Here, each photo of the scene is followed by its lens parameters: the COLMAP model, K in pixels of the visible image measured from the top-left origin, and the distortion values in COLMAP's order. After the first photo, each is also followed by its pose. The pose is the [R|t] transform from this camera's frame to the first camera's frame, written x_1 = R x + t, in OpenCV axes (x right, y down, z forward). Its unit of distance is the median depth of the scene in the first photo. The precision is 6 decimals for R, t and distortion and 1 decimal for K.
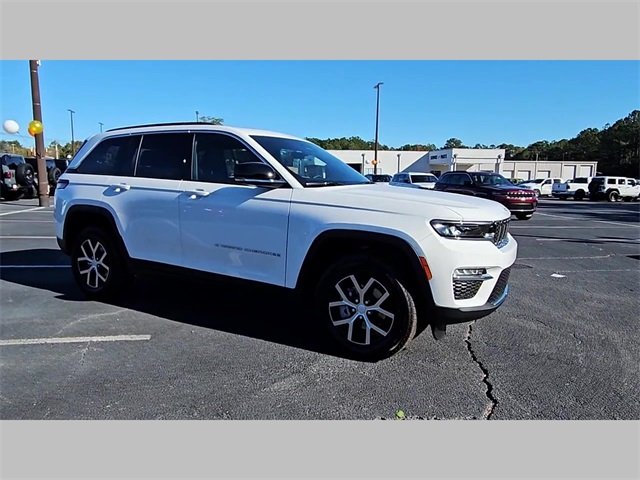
lens RADIAL K [[446.9, 0, 310.6], [0, 446.9, 240.0], [0, 0, 1]] dist [0.011120, -0.004170]
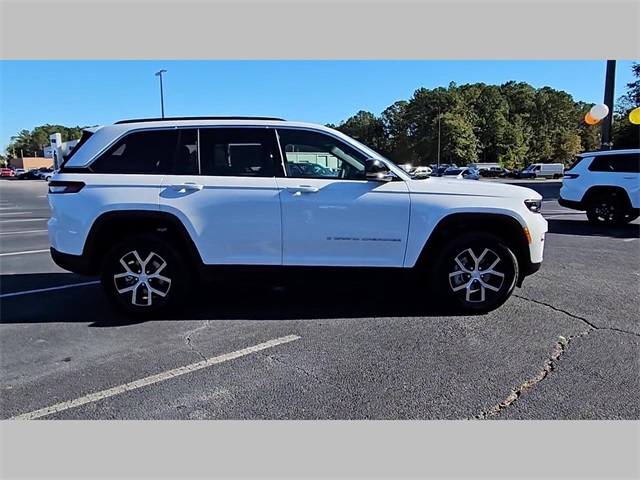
lens RADIAL K [[446.9, 0, 310.6], [0, 446.9, 240.0], [0, 0, 1]] dist [0.011120, -0.004170]
pose [[0.858452, -0.101563, 0.502738, -0.727623], [0.091427, 0.994801, 0.044853, -0.033401], [-0.504680, 0.007460, 0.863274, 0.113225]]
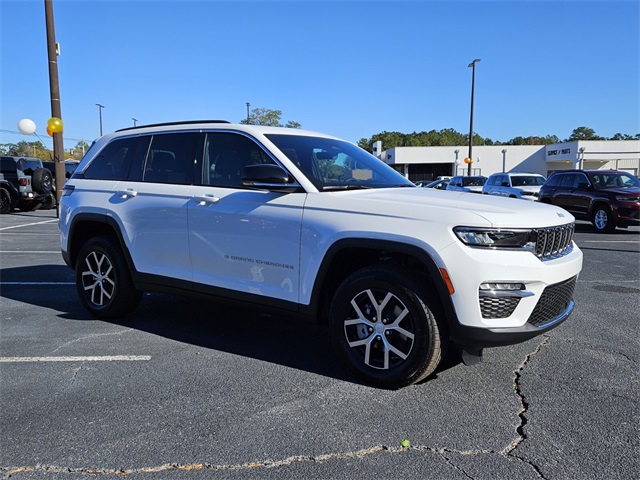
lens RADIAL K [[555.7, 0, 320.0], [0, 555.7, 240.0], [0, 0, 1]] dist [0.128597, -0.178421]
pose [[0.993790, 0.000031, -0.111272, 0.095271], [-0.003948, 0.999380, -0.034983, 0.015596], [0.111202, 0.035205, 0.993174, -0.088992]]
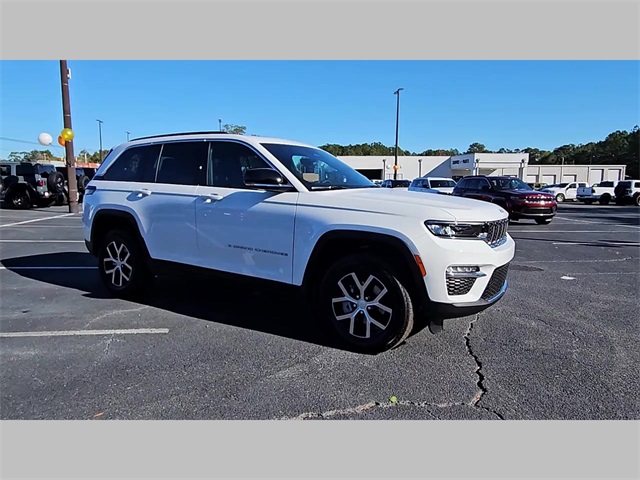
lens RADIAL K [[446.9, 0, 310.6], [0, 446.9, 240.0], [0, 0, 1]] dist [0.011120, -0.004170]
pose [[0.998784, -0.001152, -0.049285, 0.034919], [0.000491, 0.999910, -0.013430, 0.011659], [0.049296, 0.013389, 0.998694, -0.058803]]
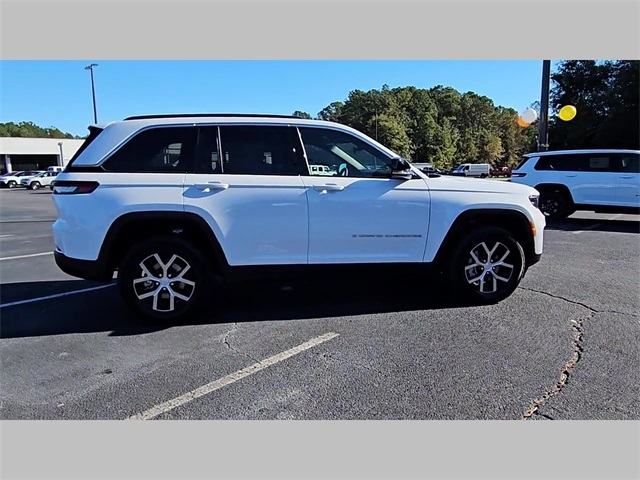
lens RADIAL K [[446.9, 0, 310.6], [0, 446.9, 240.0], [0, 0, 1]] dist [0.011120, -0.004170]
pose [[0.773543, -0.121850, 0.621920, -0.894086], [0.108684, 0.992310, 0.059237, -0.049524], [-0.624355, 0.021771, 0.780837, 0.224619]]
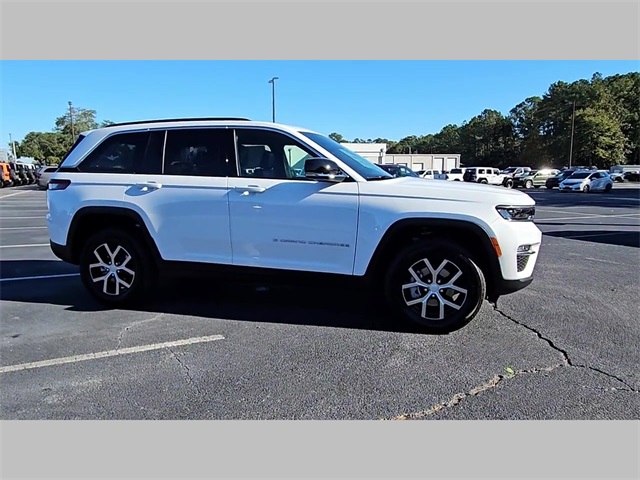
lens RADIAL K [[446.9, 0, 310.6], [0, 446.9, 240.0], [0, 0, 1]] dist [0.011120, -0.004170]
pose [[0.965075, -0.057633, 0.255556, -0.369924], [0.054507, 0.998327, 0.019305, -0.003699], [-0.256241, -0.004701, 0.966602, -0.002994]]
